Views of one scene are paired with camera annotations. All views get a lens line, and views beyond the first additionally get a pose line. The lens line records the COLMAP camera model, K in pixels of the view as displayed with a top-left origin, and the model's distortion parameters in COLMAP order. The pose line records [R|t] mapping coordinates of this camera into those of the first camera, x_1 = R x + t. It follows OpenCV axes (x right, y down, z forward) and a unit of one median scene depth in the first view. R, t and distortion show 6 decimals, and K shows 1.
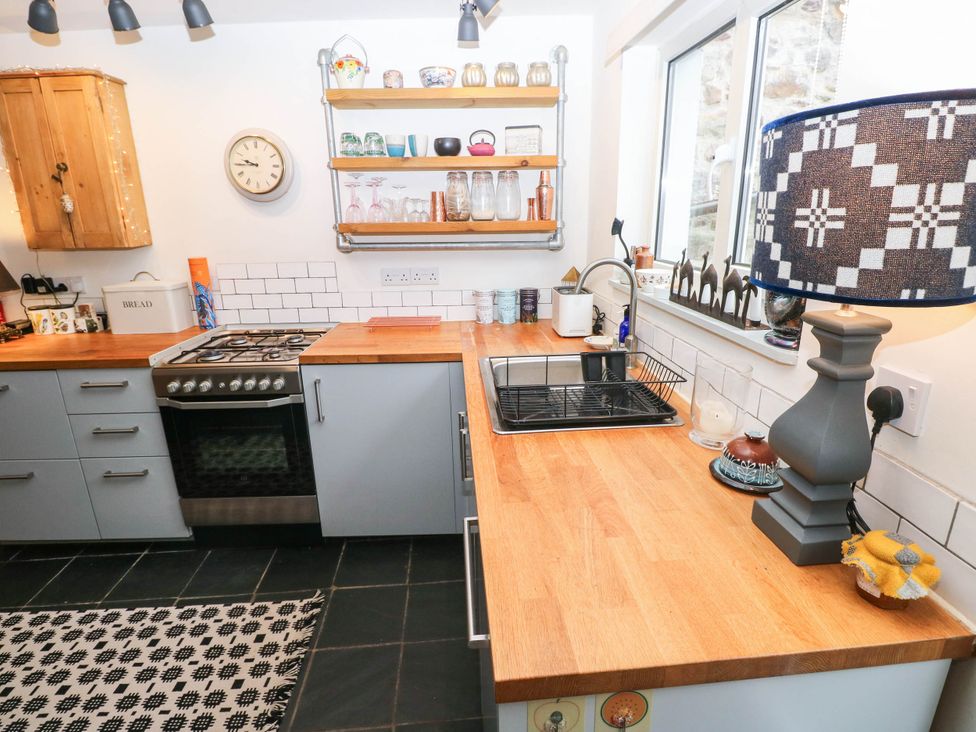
lens RADIAL K [[509.0, 0, 489.0], [0, 509.0, 356.8], [0, 0, 1]] dist [-0.001453, -0.012217]
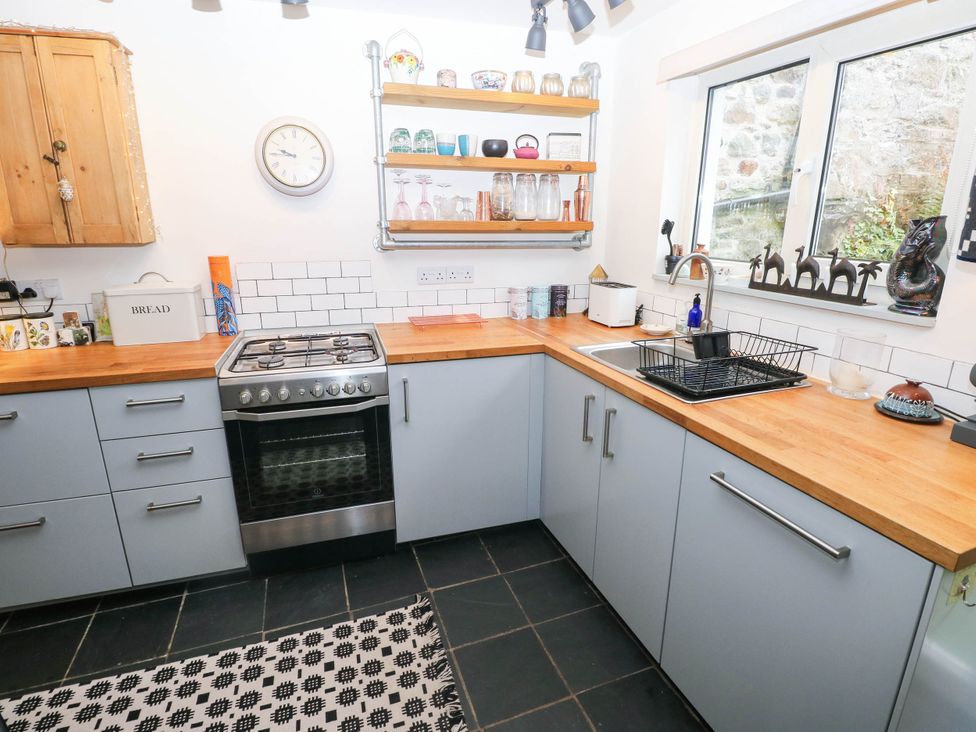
lens RADIAL K [[509.0, 0, 486.4], [0, 509.0, 358.7], [0, 0, 1]] dist [-0.001453, -0.012217]
pose [[0.960843, -0.054676, 0.271645, -0.418088], [0.057356, 0.998352, -0.001930, 0.015677], [-0.271092, 0.017435, 0.962396, 0.017113]]
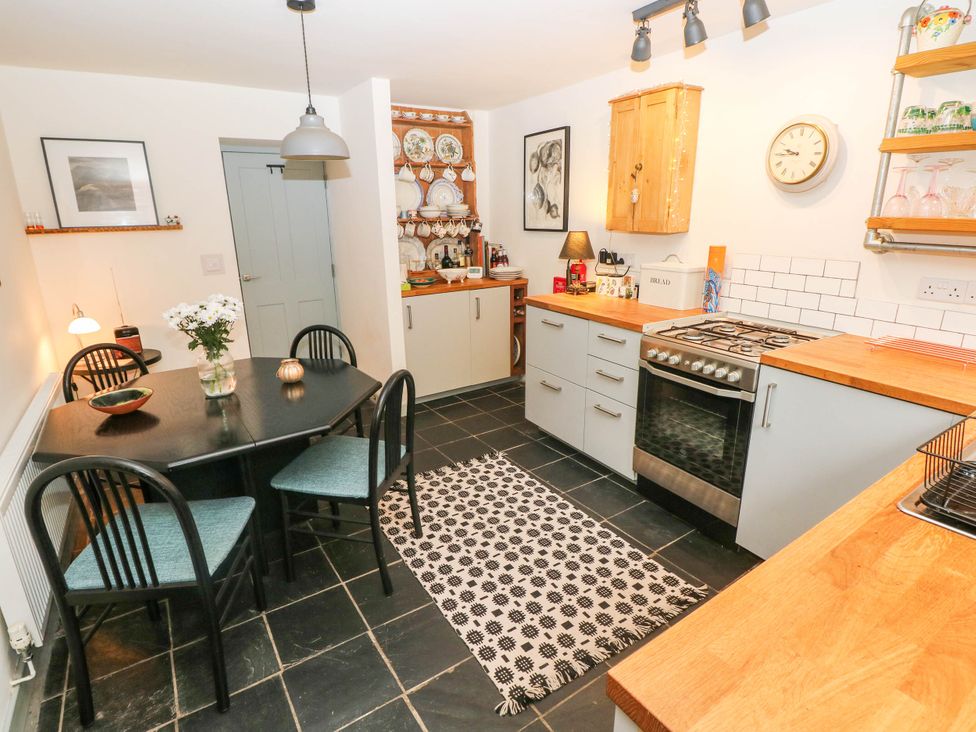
lens RADIAL K [[509.0, 0, 482.0], [0, 509.0, 359.6], [0, 0, 1]] dist [-0.001453, -0.012217]
pose [[0.485087, 0.254190, -0.836707, 0.160317], [-0.234627, 0.959569, 0.155489, -0.016132], [0.842402, 0.120888, 0.525115, 0.050137]]
